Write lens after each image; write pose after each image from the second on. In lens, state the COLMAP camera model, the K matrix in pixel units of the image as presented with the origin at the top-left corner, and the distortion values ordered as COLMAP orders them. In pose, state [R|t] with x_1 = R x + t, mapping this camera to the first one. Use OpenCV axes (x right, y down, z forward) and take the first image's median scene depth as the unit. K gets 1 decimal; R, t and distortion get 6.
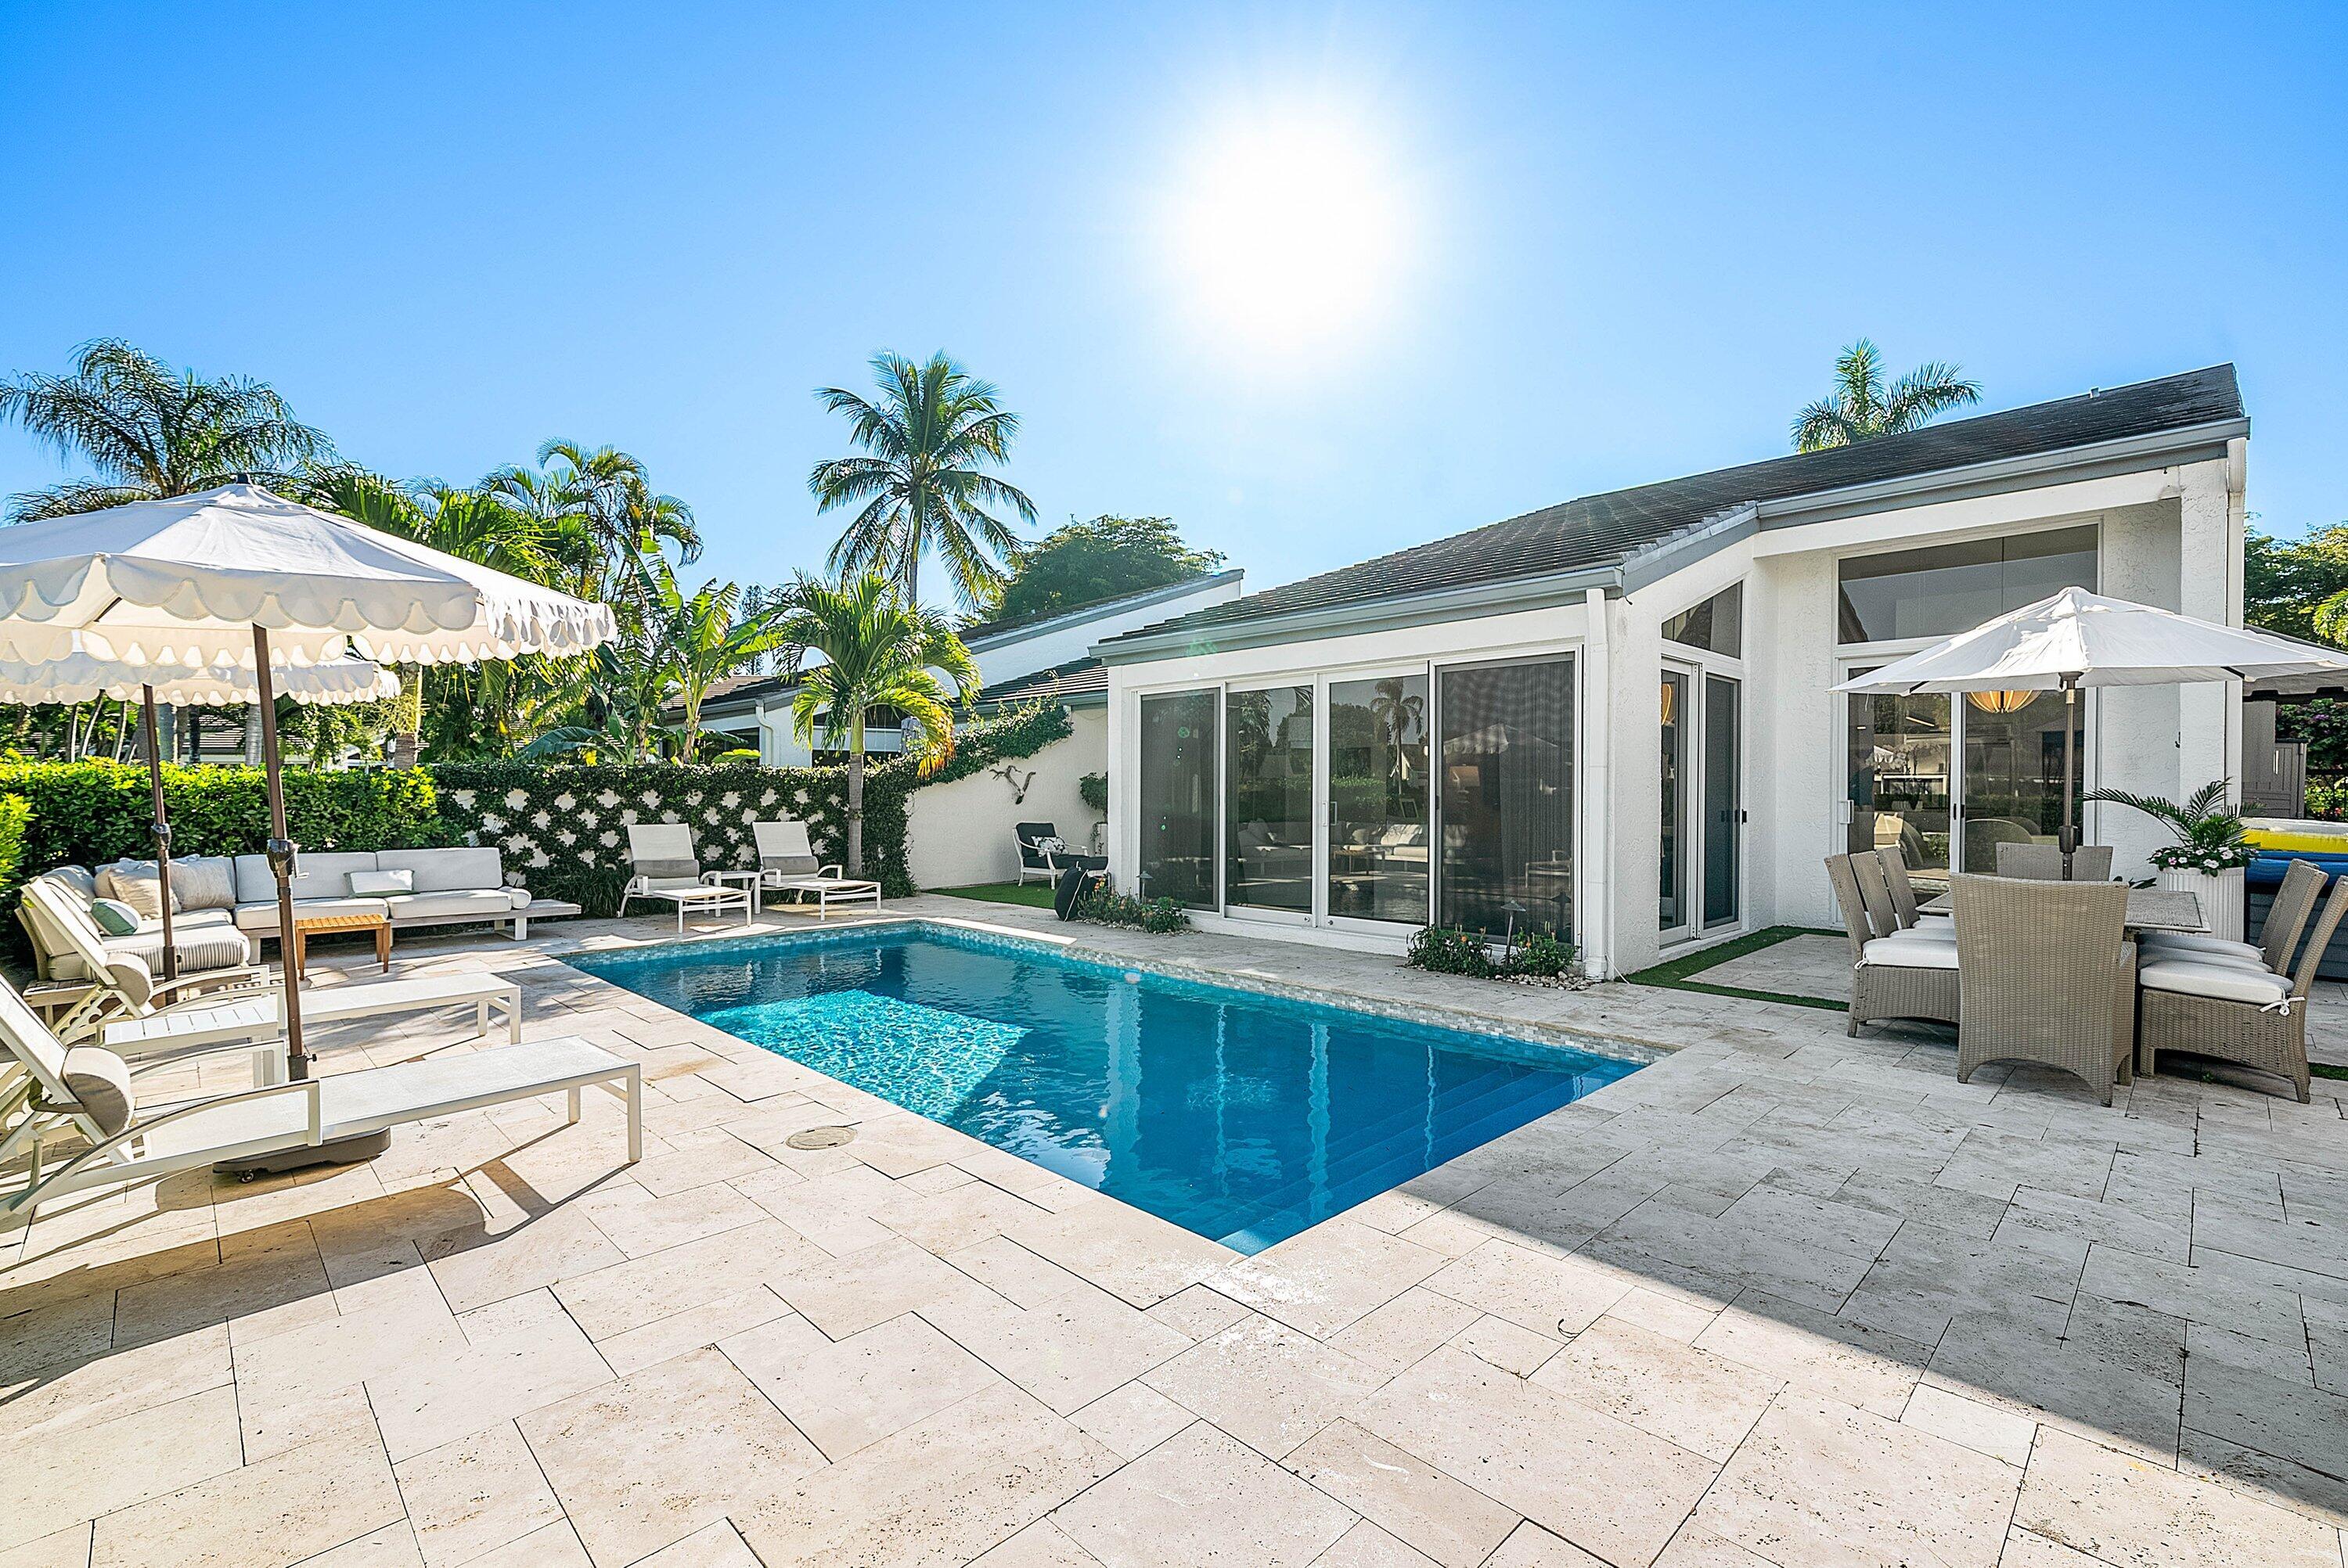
lens RADIAL K [[1024.0, 0, 1170.5], [0, 1024.0, 793.4], [0, 0, 1]] dist [-0.000162, 0.000305]
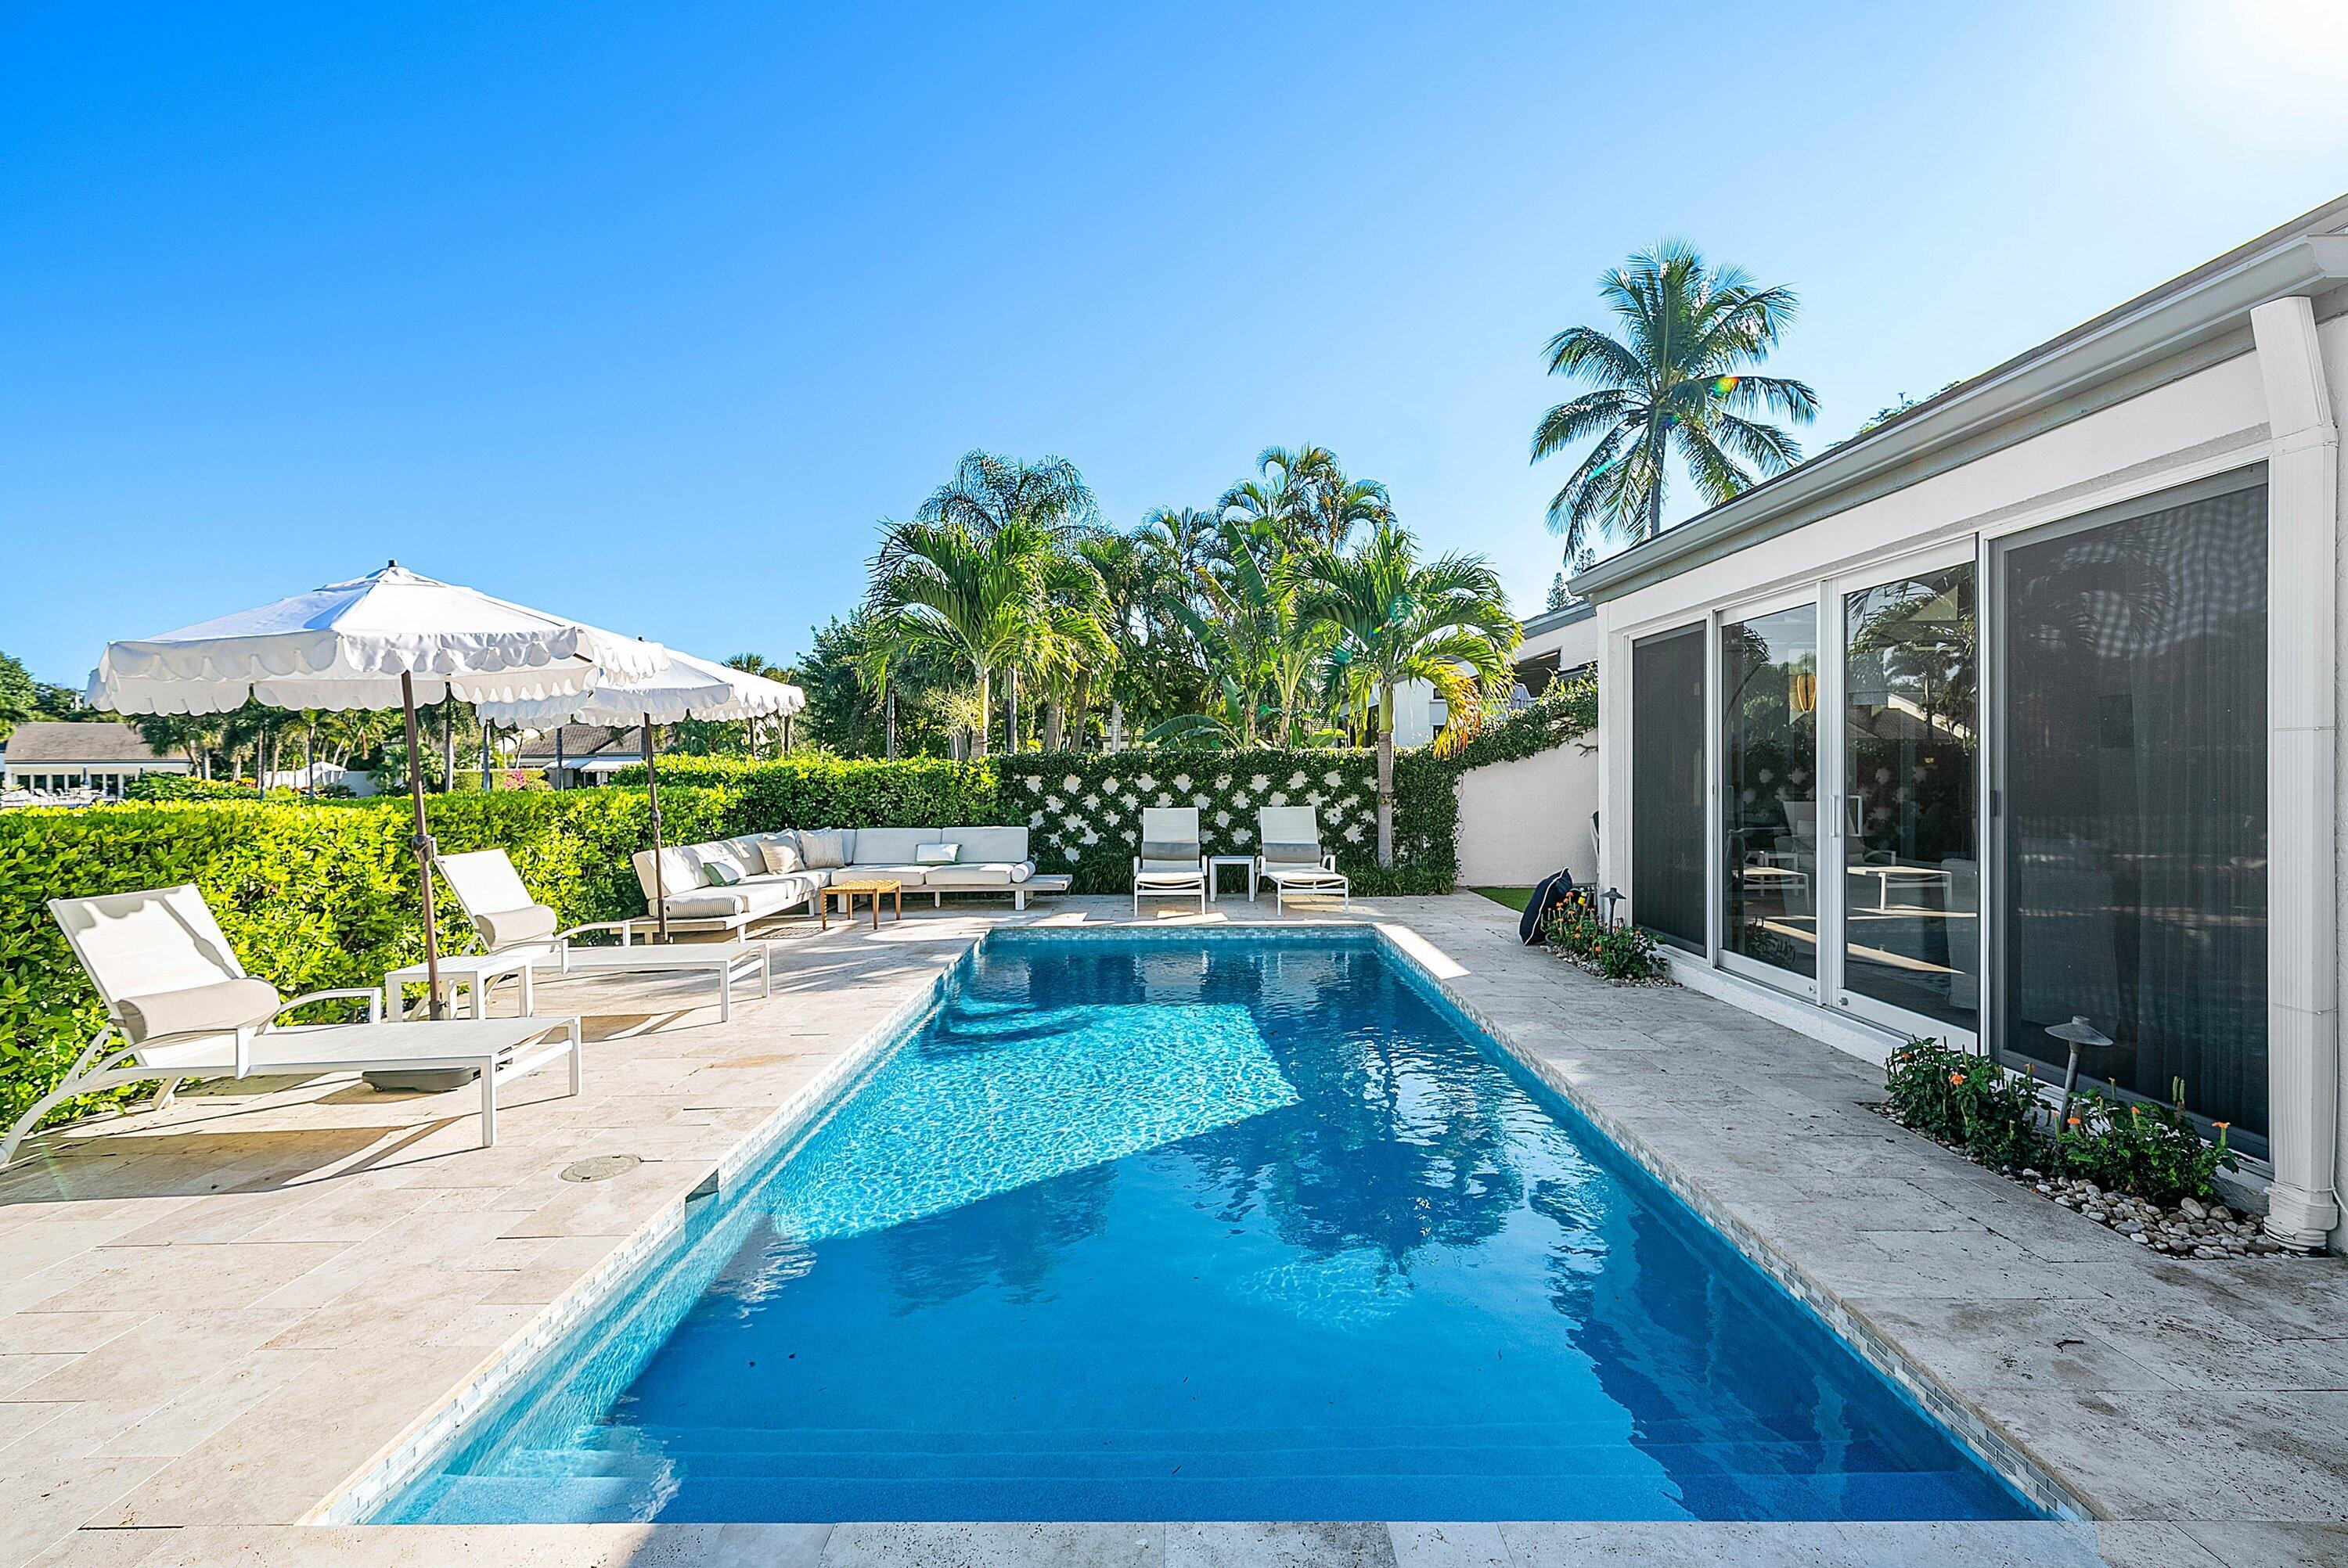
lens RADIAL K [[1057.6, 0, 1165.2], [0, 1057.6, 774.1], [0, 0, 1]] dist [-0.003349, 0.000001]
pose [[0.708445, -0.003071, -0.705759, 0.254192], [0.009916, 0.999935, 0.005603, -0.010038], [0.705696, -0.010968, 0.708430, 0.240952]]
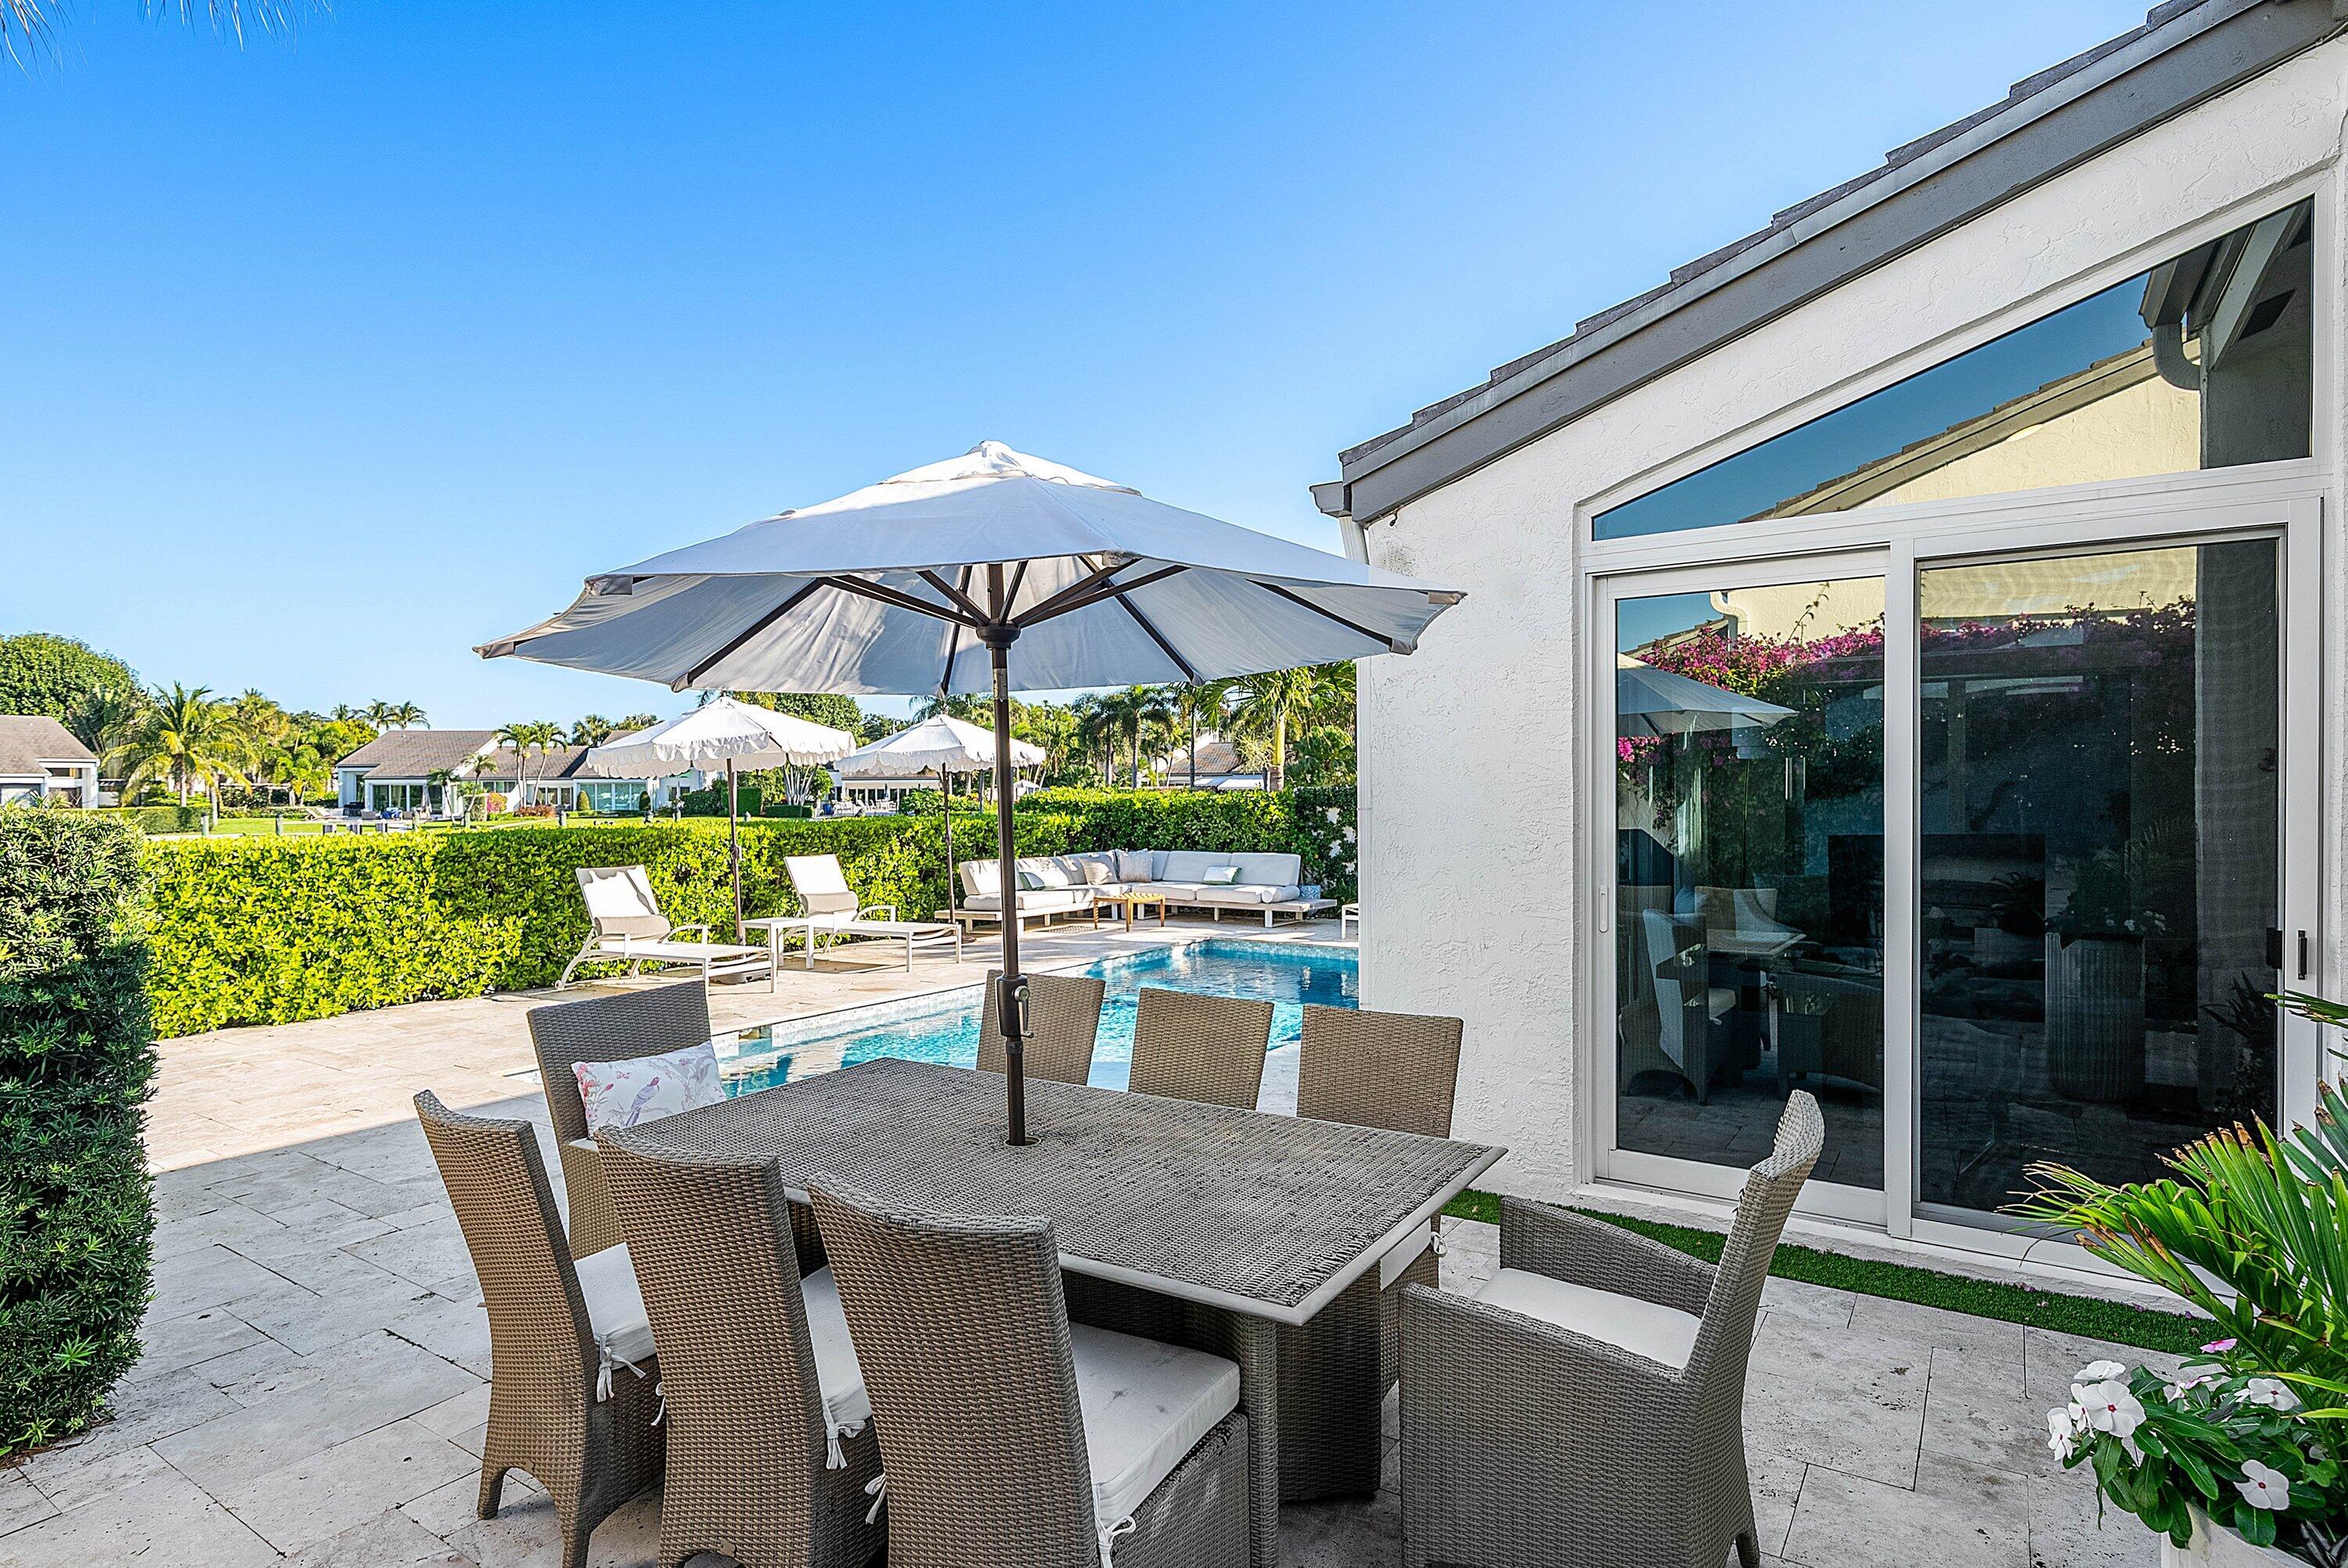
lens RADIAL K [[1223.5, 0, 1174.0], [0, 1223.5, 784.0], [0, 0, 1]] dist [-0.000131, -0.000038]
pose [[0.201270, -0.005702, -0.979519, 0.707357], [0.004410, 0.999978, -0.004915, -0.024816], [0.979526, -0.003330, 0.201291, 0.481848]]
